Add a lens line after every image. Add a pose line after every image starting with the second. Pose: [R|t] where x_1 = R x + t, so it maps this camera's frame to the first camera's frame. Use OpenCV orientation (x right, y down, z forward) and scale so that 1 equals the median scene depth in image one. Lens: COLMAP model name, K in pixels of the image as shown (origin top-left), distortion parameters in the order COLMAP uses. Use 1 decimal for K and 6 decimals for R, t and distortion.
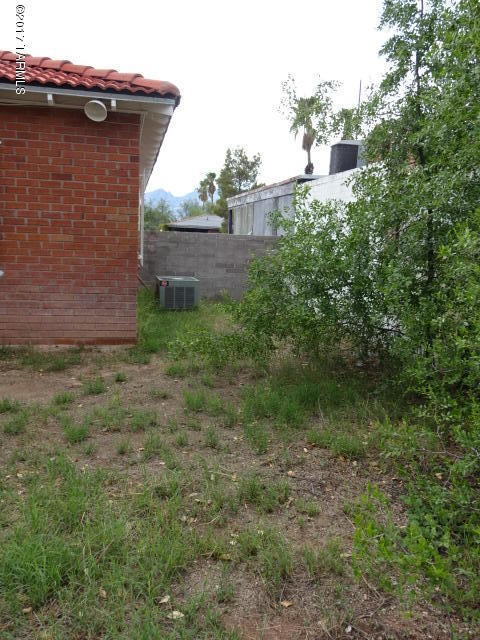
lens RADIAL K [[578.5, 0, 239.6], [0, 578.5, 319.3], [0, 0, 1]] dist [0.012141, 0.006986]
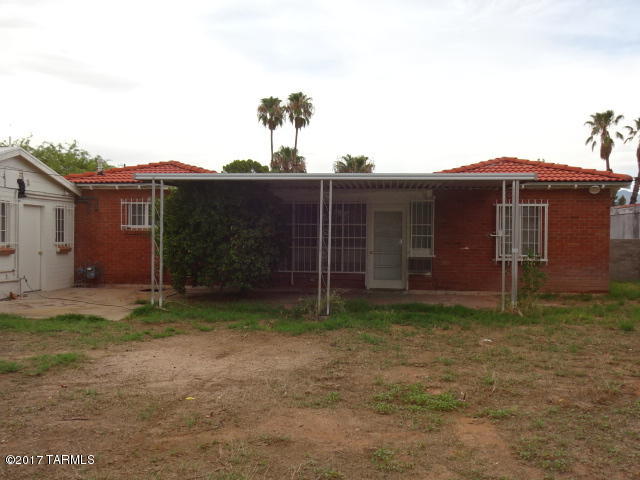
lens RADIAL K [[578.5, 0, 322.0], [0, 578.5, 244.8], [0, 0, 1]] dist [0.012141, 0.006986]
pose [[0.953068, -0.027895, -0.301469, -0.544749], [-0.013272, 0.990940, -0.133651, 0.168298], [0.302466, 0.131379, 0.944062, -1.366934]]
